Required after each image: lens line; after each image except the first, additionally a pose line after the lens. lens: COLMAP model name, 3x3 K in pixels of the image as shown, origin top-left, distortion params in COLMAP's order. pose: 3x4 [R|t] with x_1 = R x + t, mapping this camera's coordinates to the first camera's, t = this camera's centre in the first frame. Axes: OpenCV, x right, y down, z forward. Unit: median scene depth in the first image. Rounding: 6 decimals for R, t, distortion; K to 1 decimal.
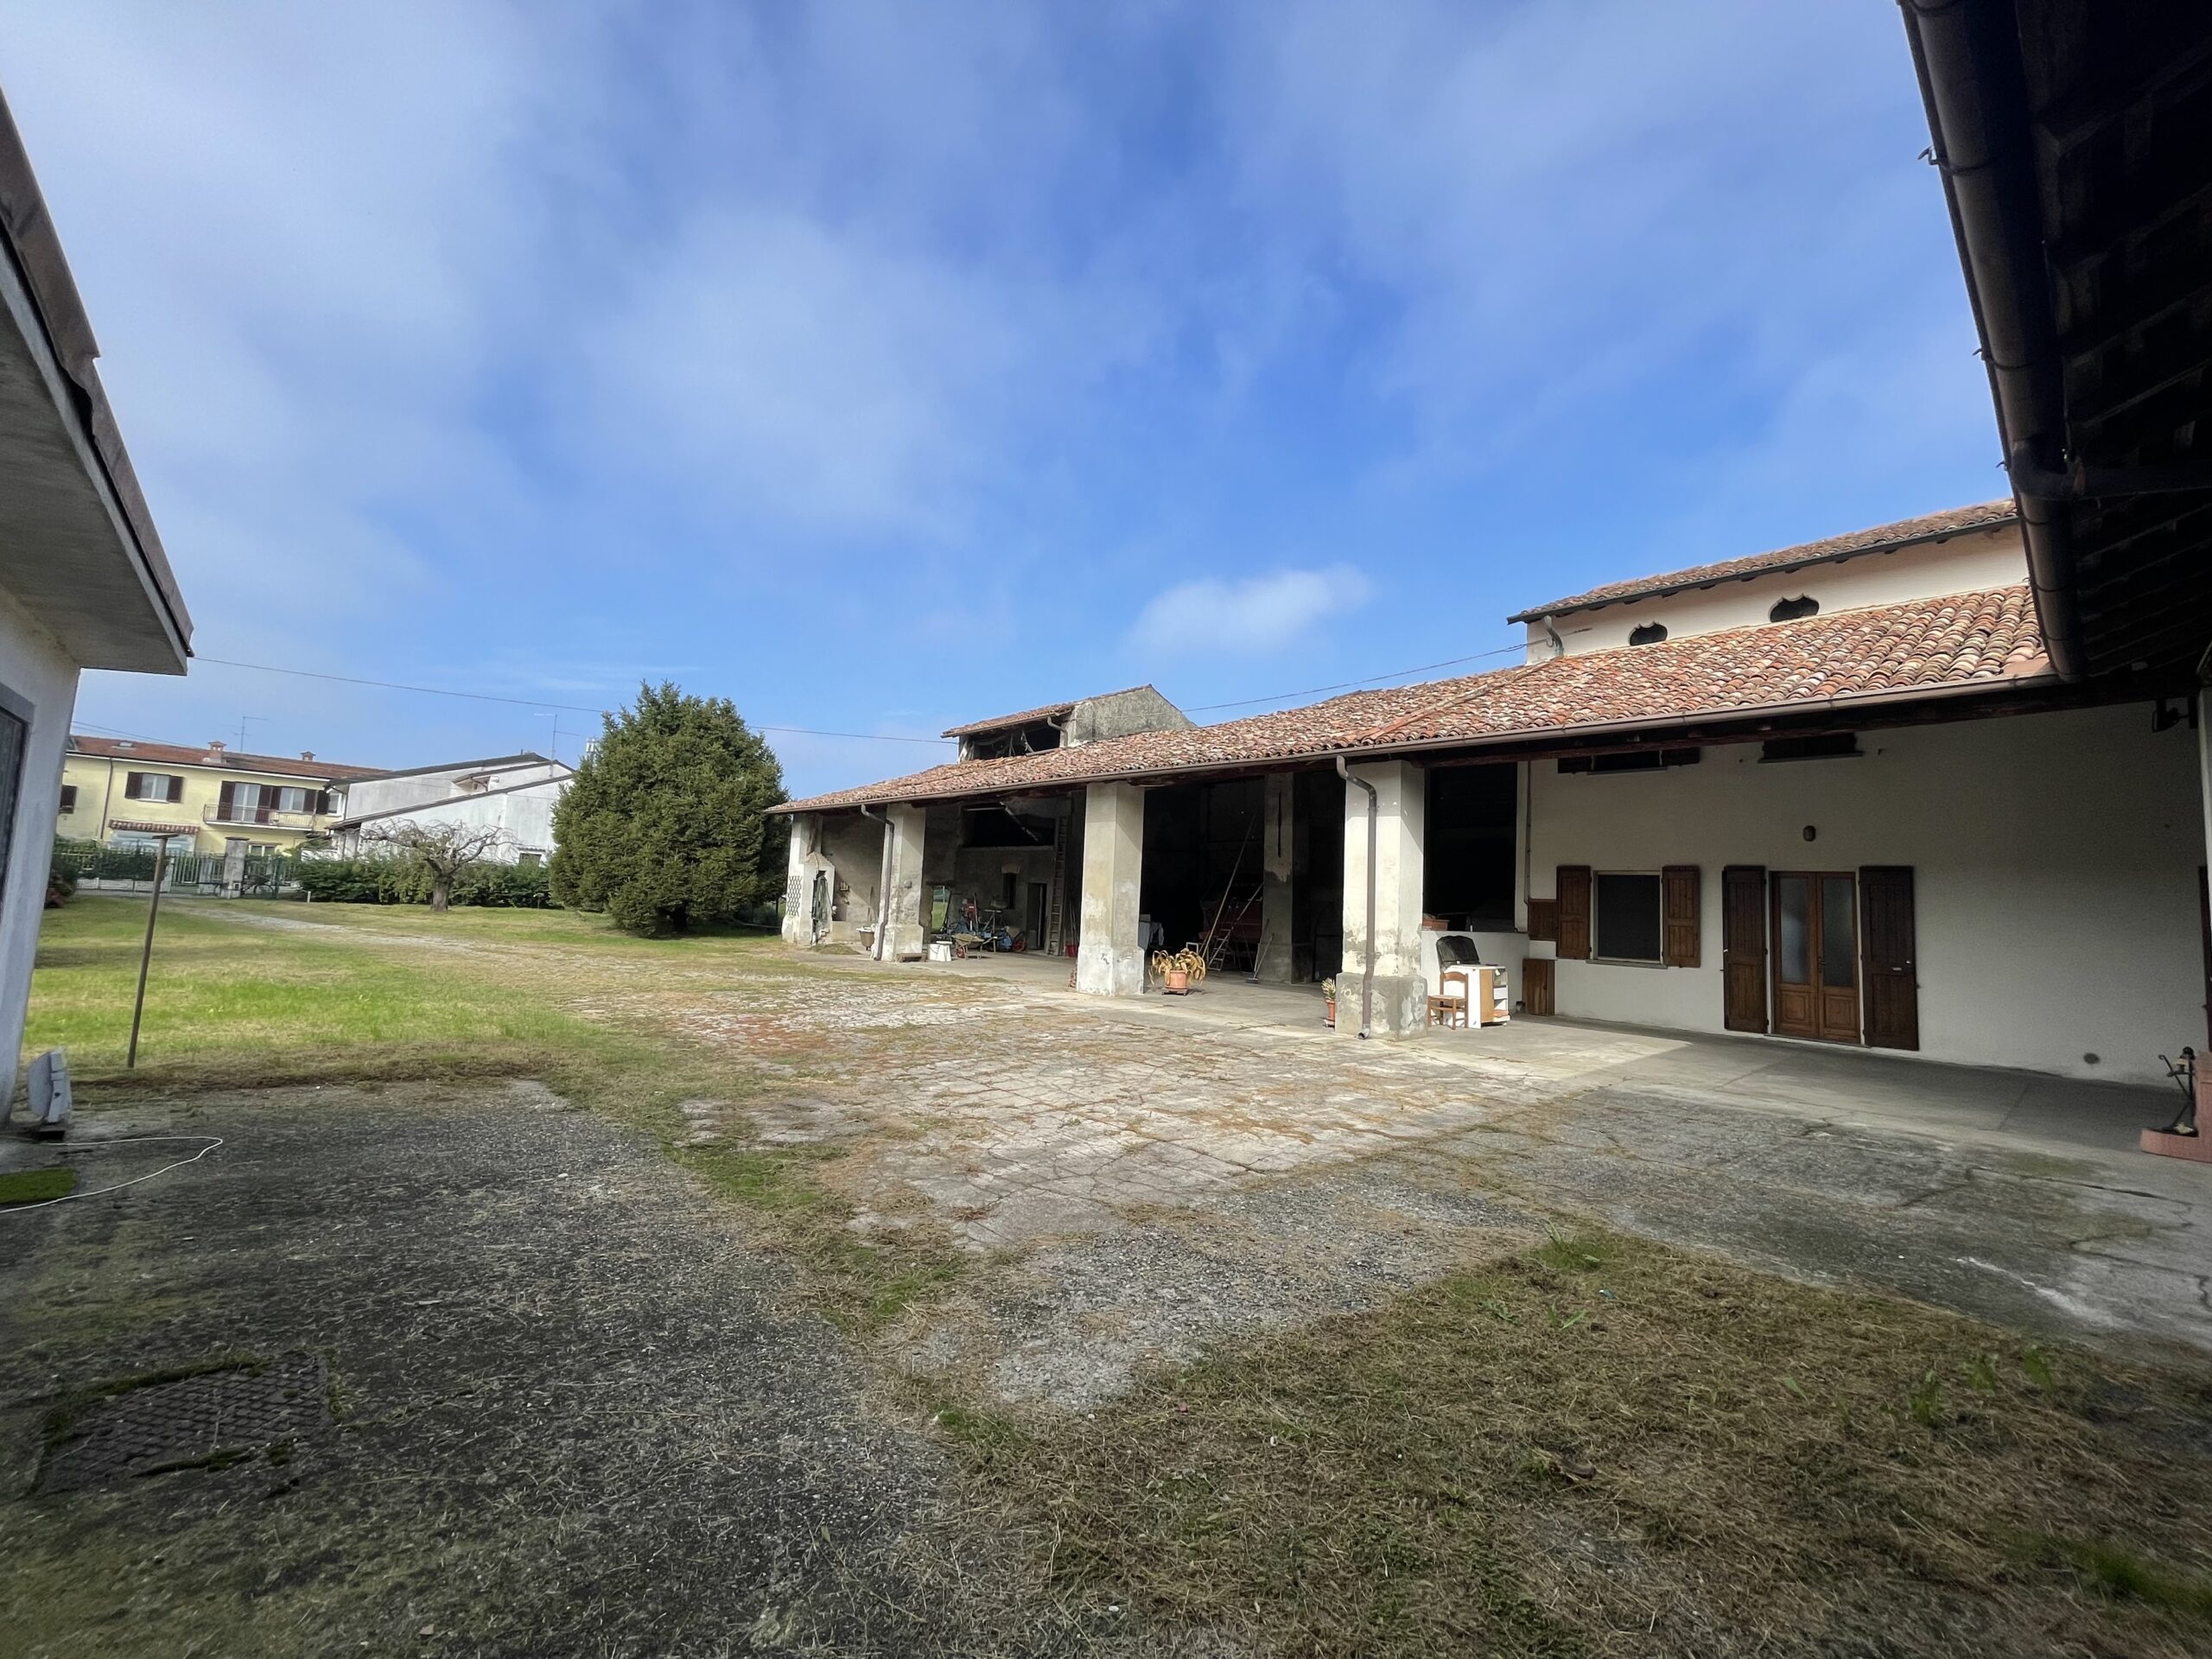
lens RADIAL K [[892.1, 0, 1102.9], [0, 892.1, 824.4], [0, 0, 1]] dist [-0.003666, 0.001525]
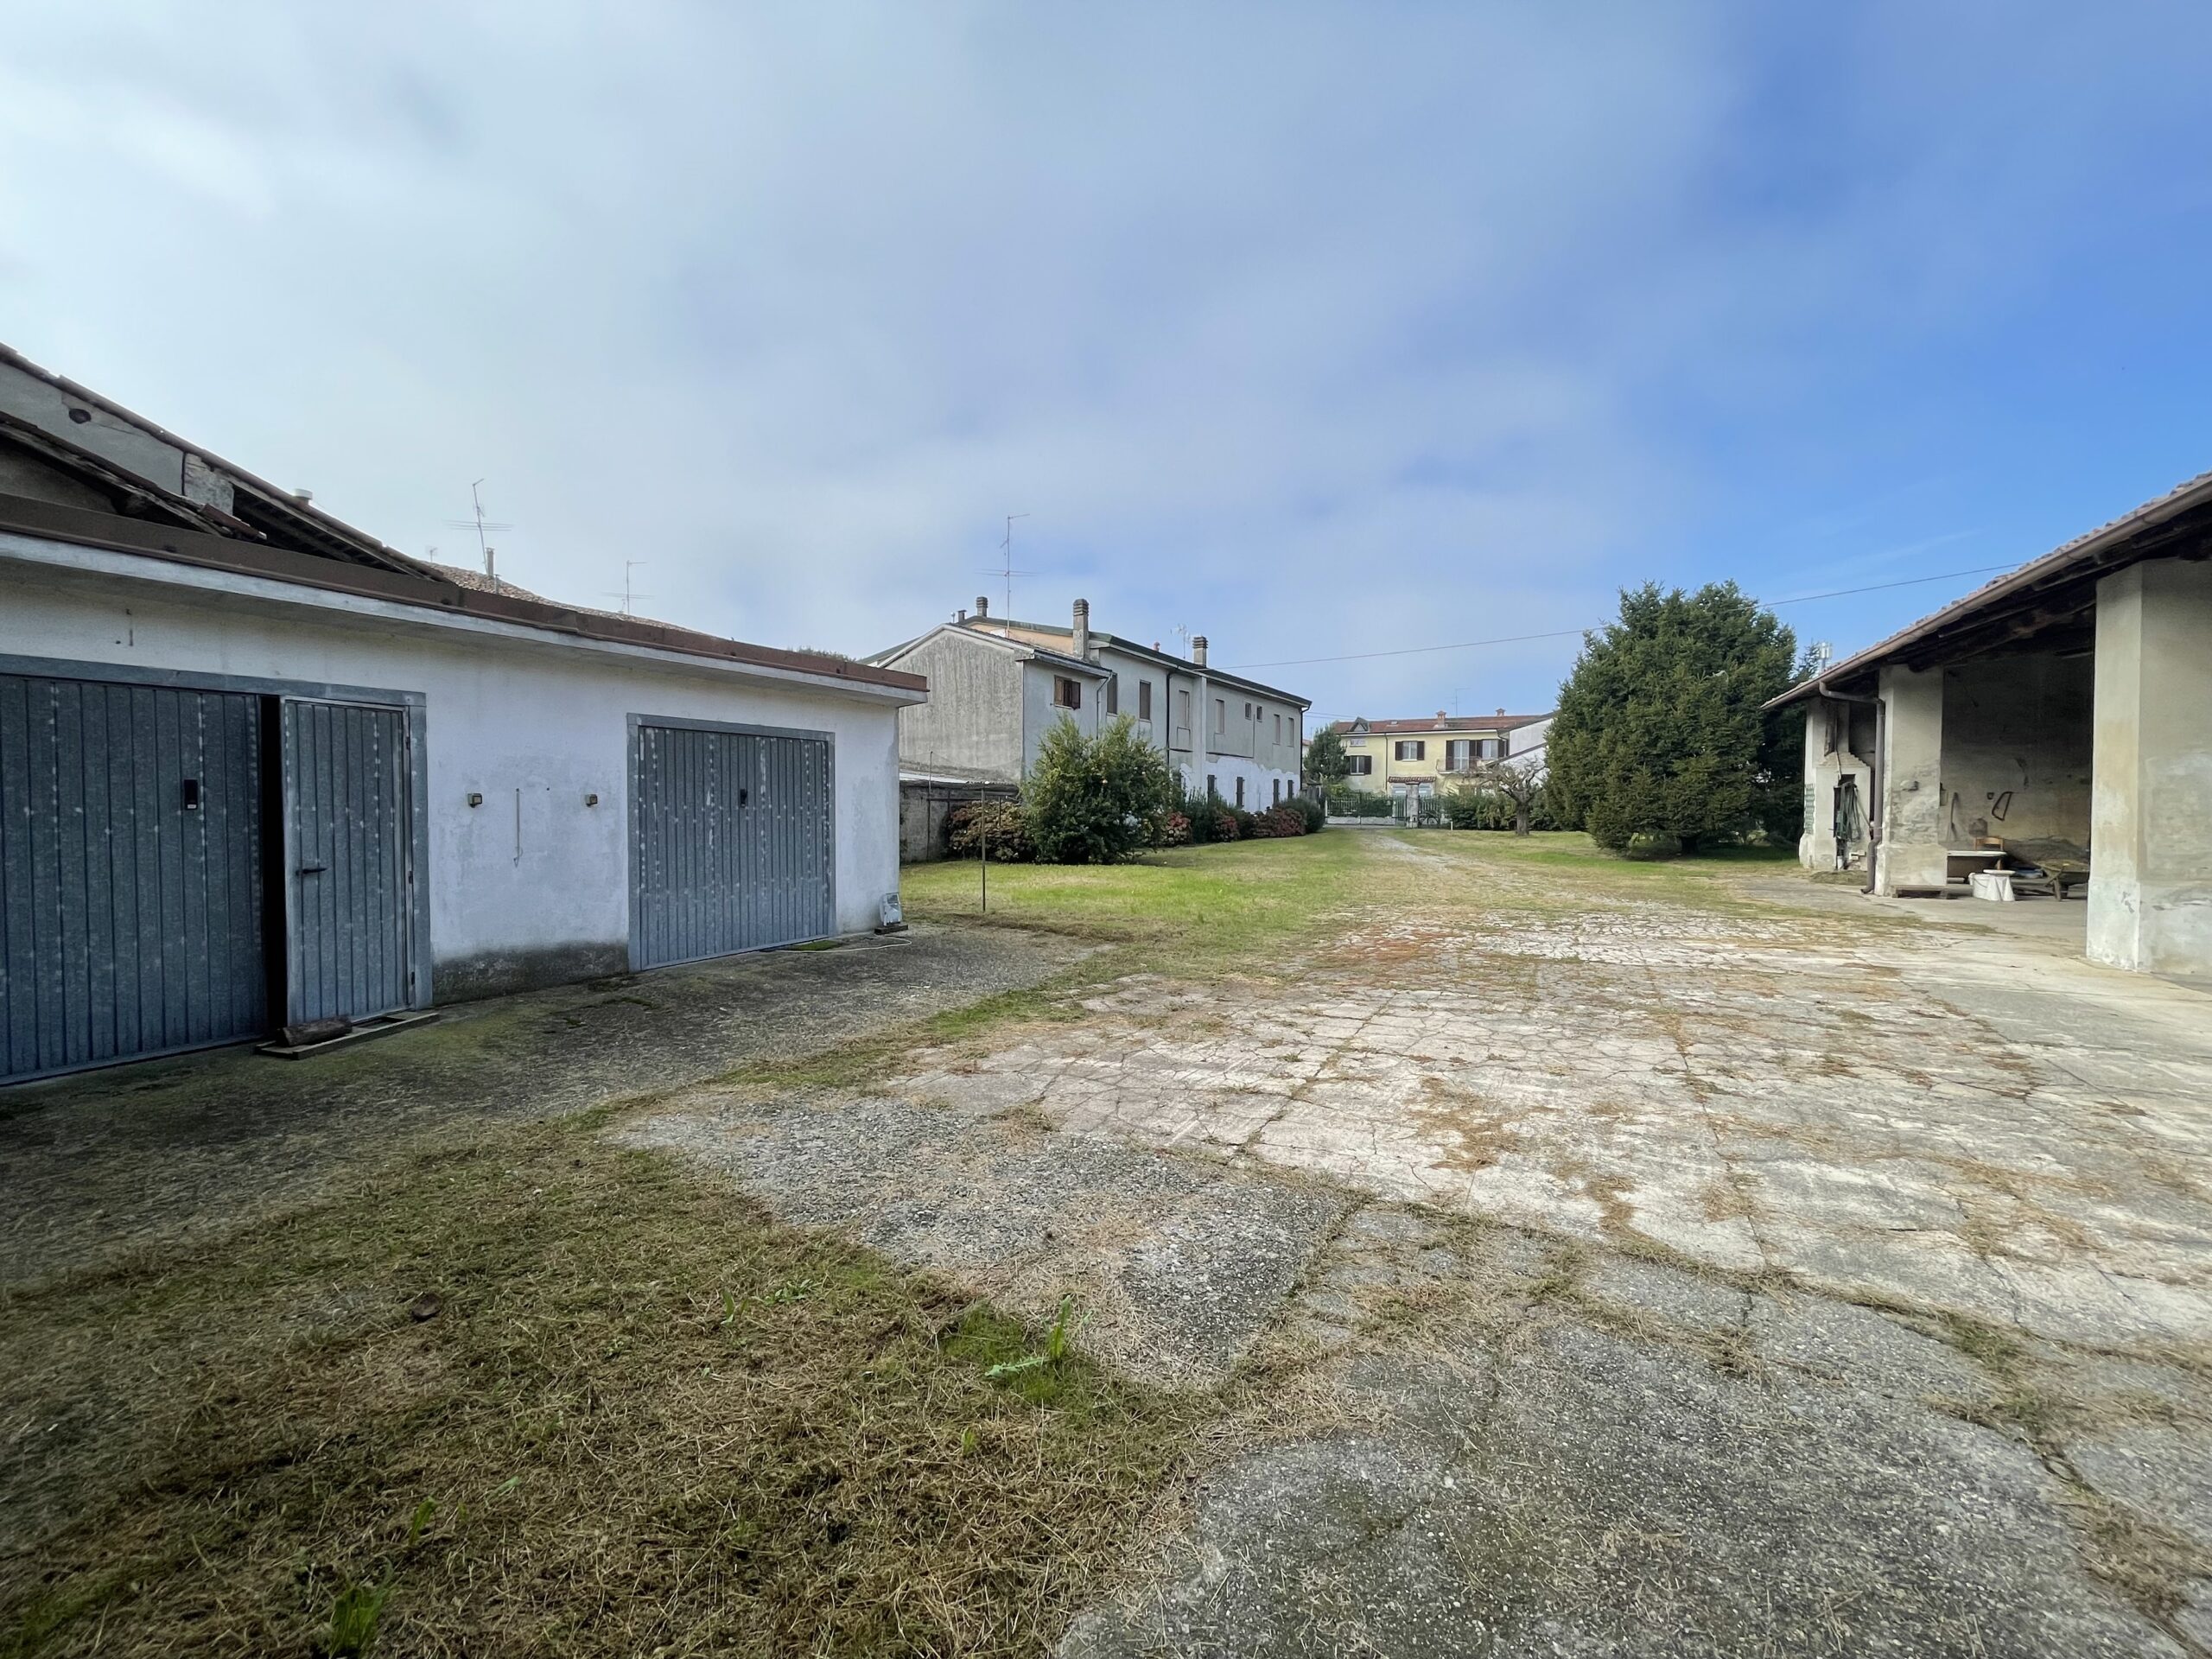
lens RADIAL K [[892.1, 0, 1101.1], [0, 892.1, 824.0], [0, 0, 1]] dist [-0.003666, 0.001525]
pose [[0.326816, -0.022984, -0.944808, 0.397601], [0.098300, 0.995109, 0.009795, 0.049744], [0.939962, -0.096076, 0.327477, 0.323518]]
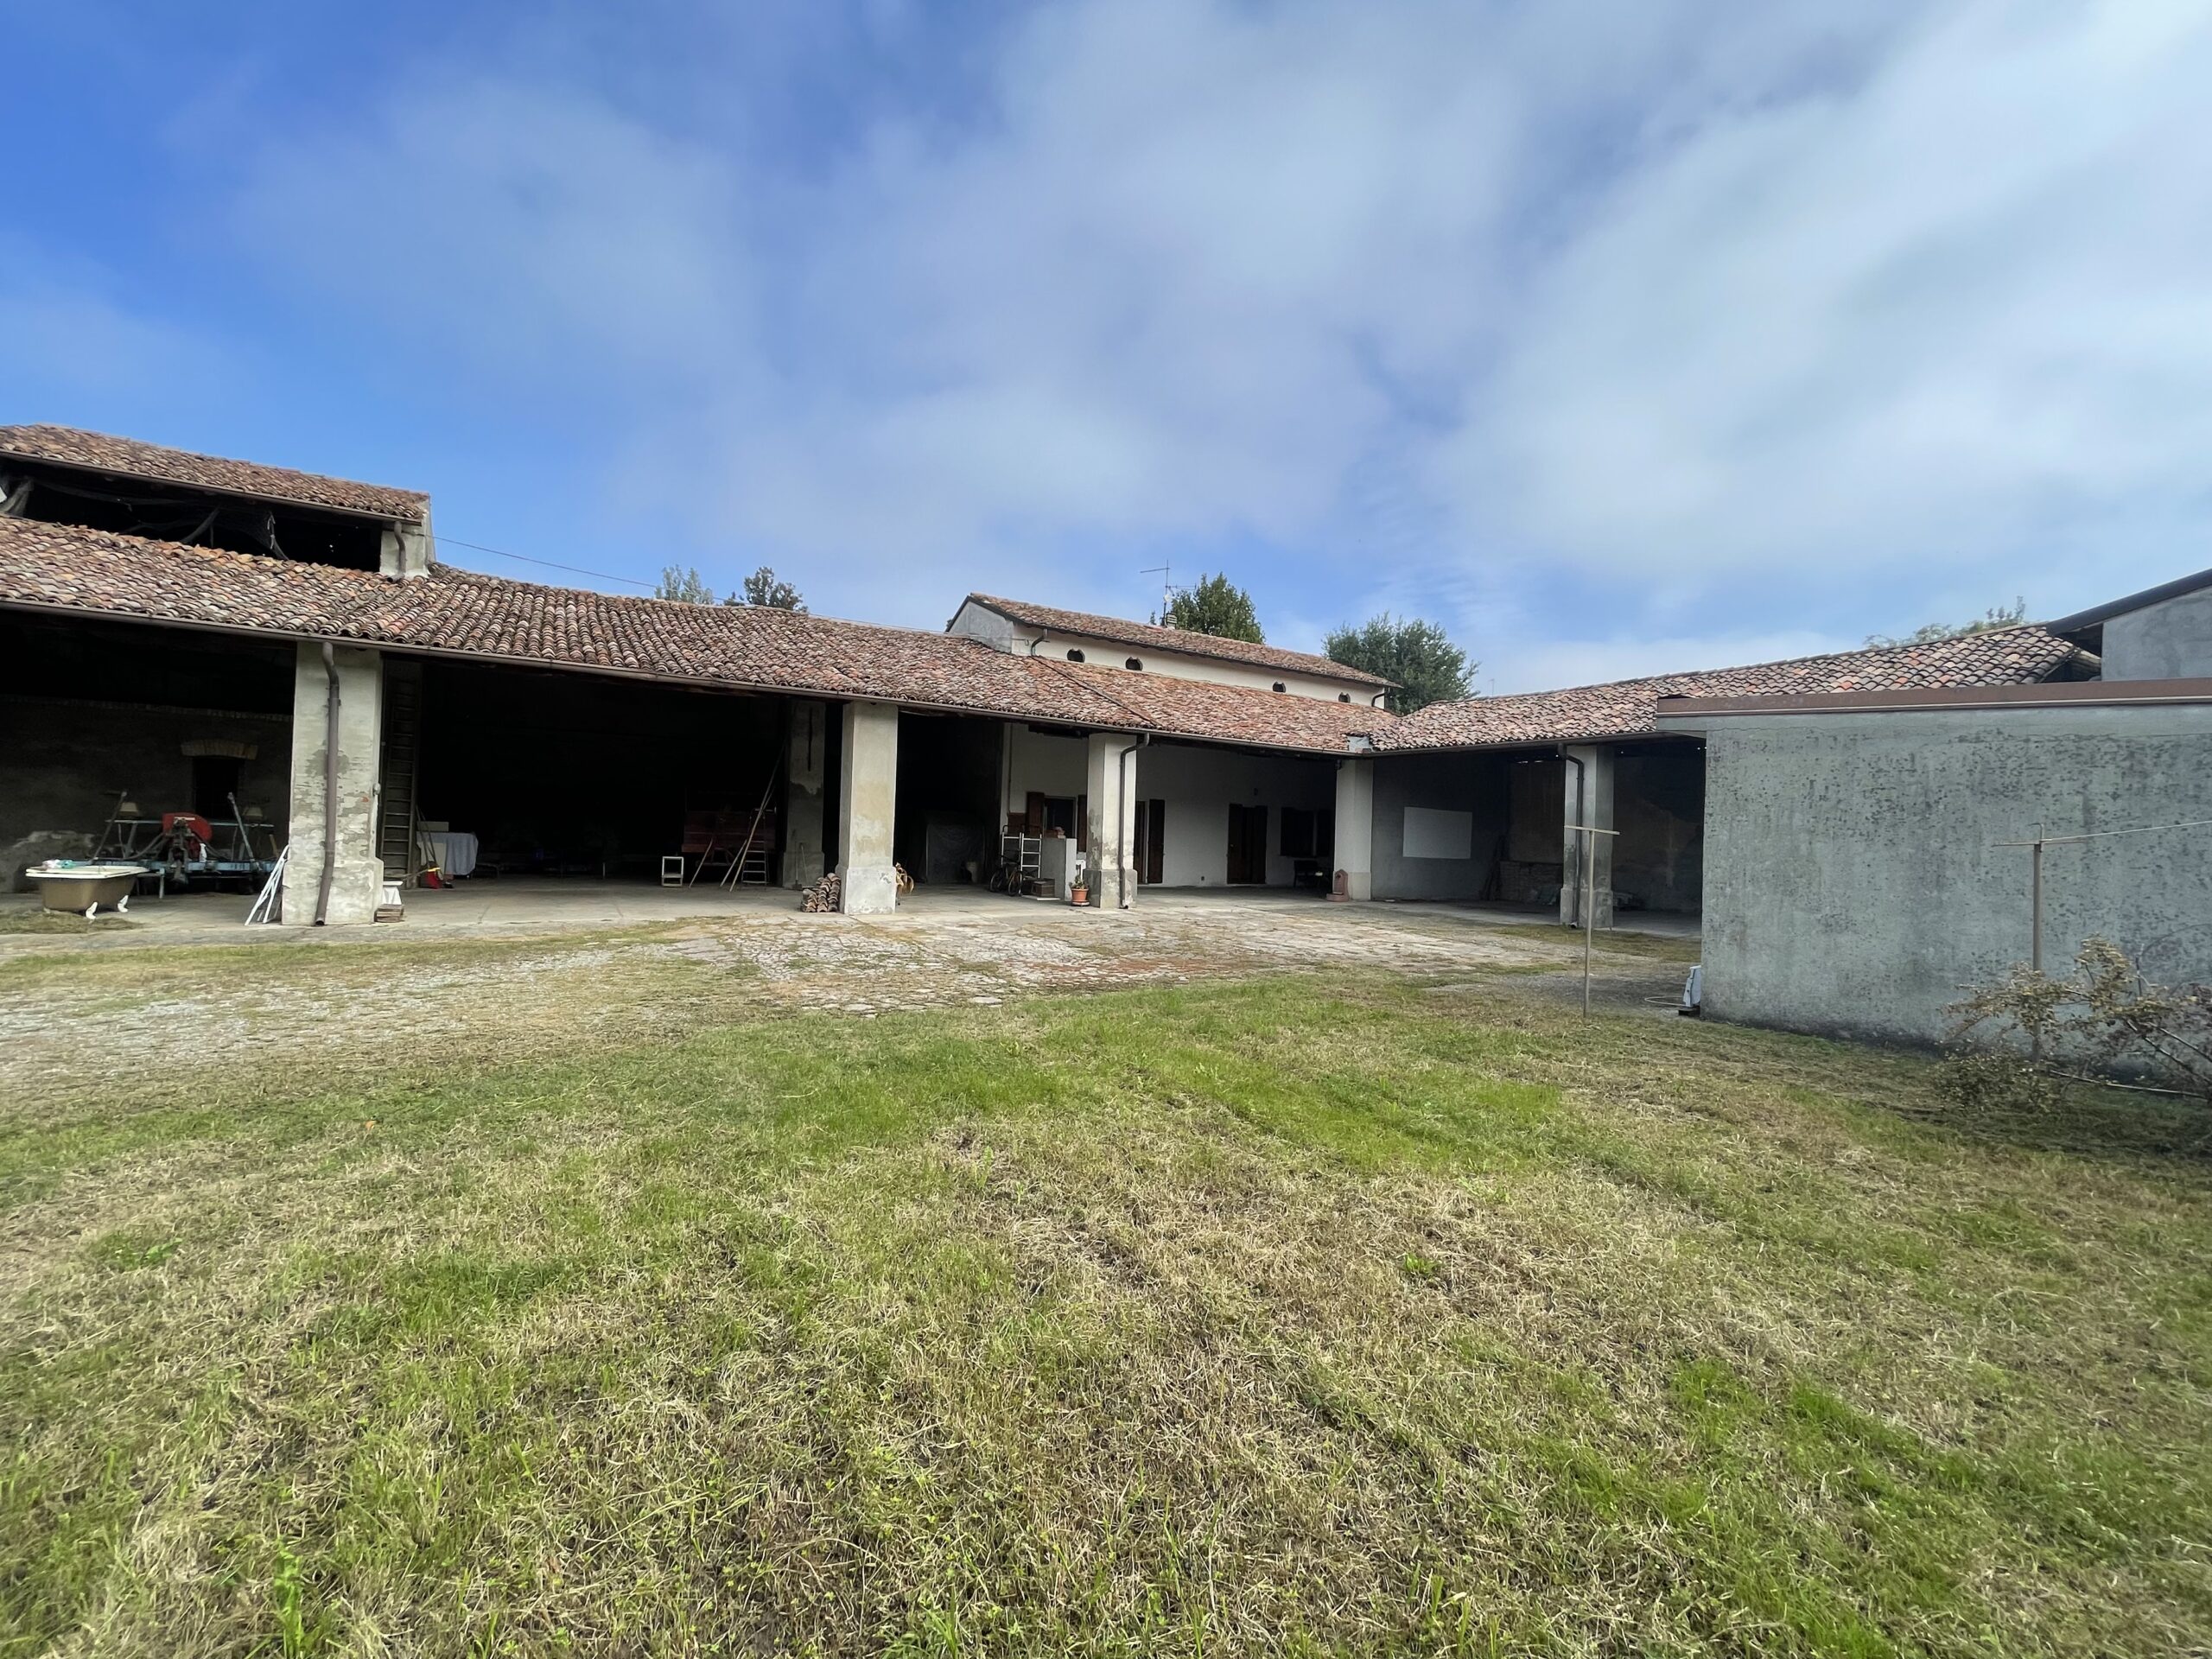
lens RADIAL K [[892.1, 0, 1098.2], [0, 892.1, 827.9], [0, 0, 1]] dist [-0.003666, 0.001525]
pose [[0.180812, -0.034838, 0.982900, -1.244379], [-0.111729, 0.992175, 0.055721, 0.010888], [-0.977151, -0.119894, 0.175505, 0.756969]]
